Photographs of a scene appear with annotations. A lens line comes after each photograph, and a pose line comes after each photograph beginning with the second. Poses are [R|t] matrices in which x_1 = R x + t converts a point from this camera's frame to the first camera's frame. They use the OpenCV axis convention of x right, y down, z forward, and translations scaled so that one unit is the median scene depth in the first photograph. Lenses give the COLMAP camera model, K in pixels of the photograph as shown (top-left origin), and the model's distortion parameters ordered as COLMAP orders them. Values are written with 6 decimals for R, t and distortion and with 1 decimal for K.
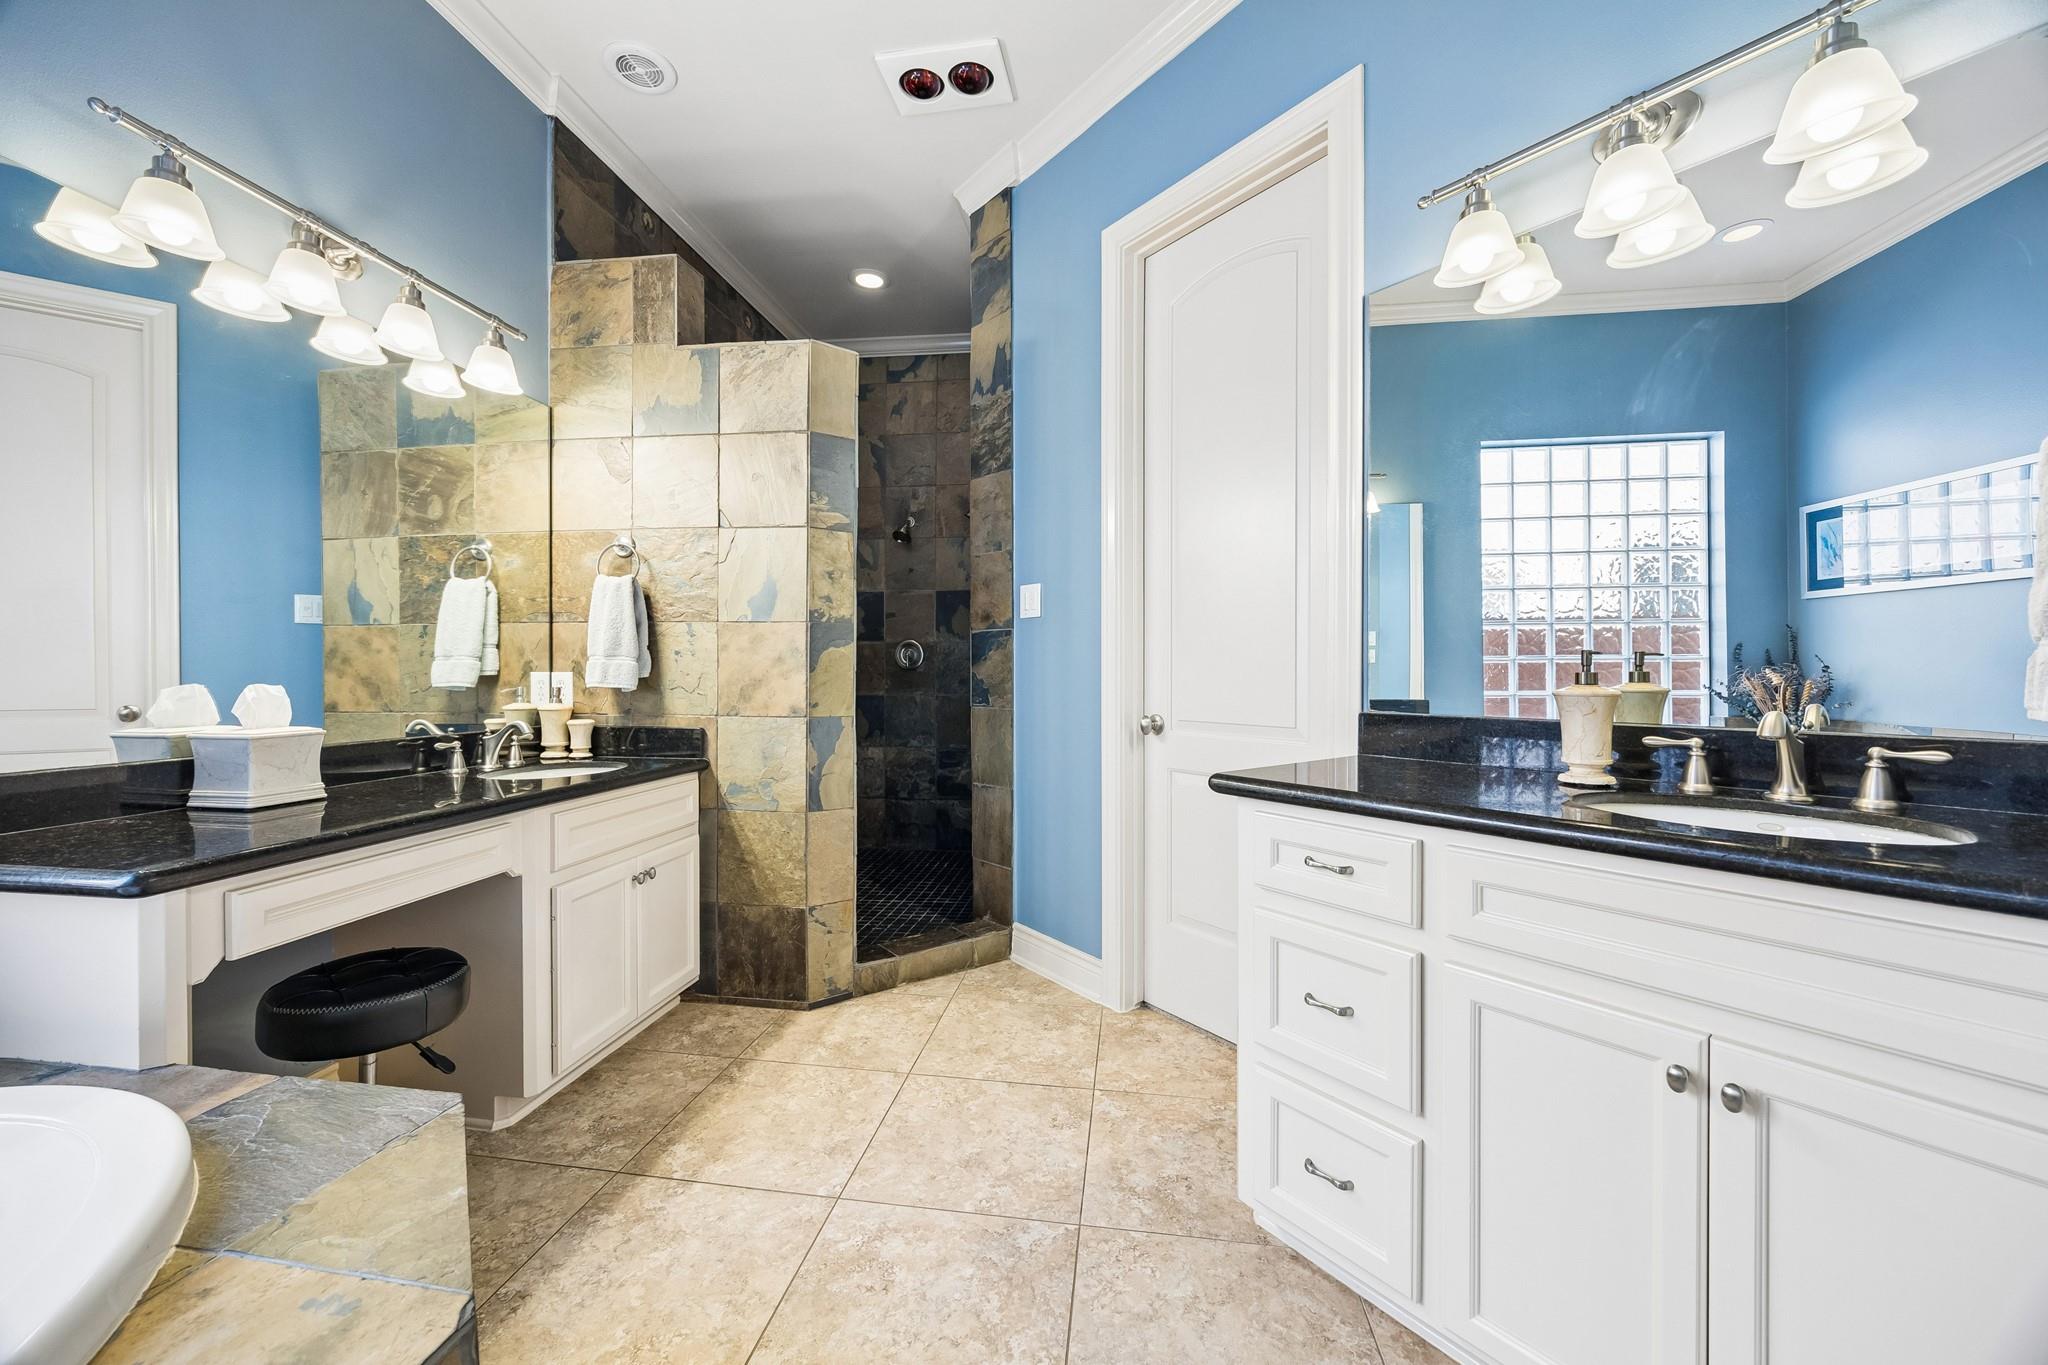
lens RADIAL K [[783.6, 0, 1024.0], [0, 783.6, 675.6], [0, 0, 1]] dist [-0.002734, -0.001010]
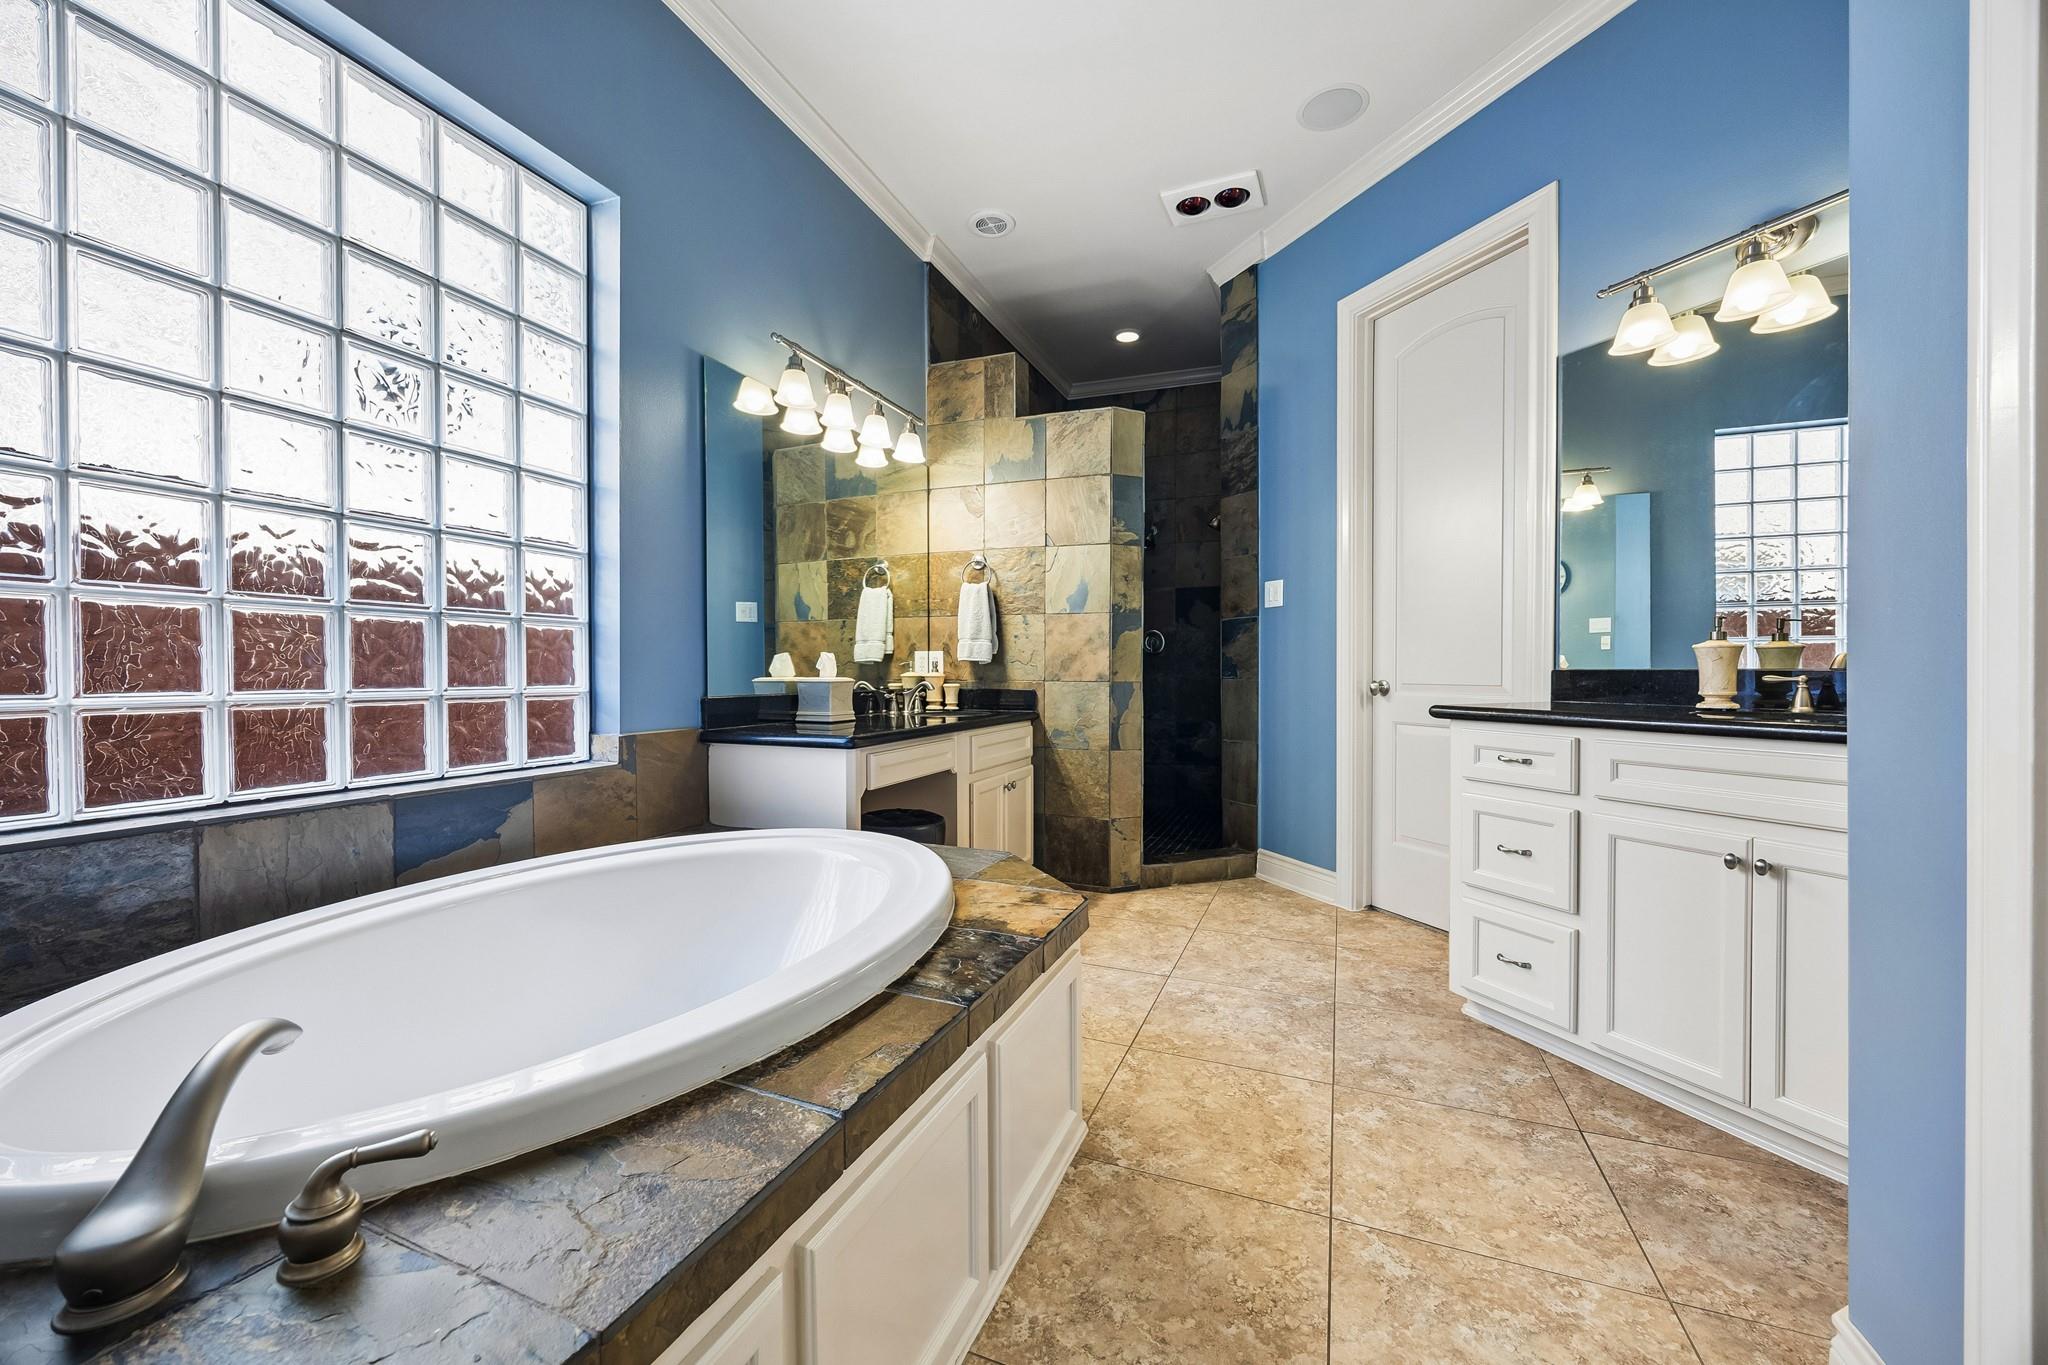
lens RADIAL K [[783.6, 0, 1024.1], [0, 783.6, 681.4], [0, 0, 1]] dist [-0.002734, -0.001010]
pose [[0.970940, 0.001868, -0.239318, -0.091537], [0.000293, 0.999959, 0.008995, 0.039509], [0.239325, -0.008804, 0.970900, -0.370984]]
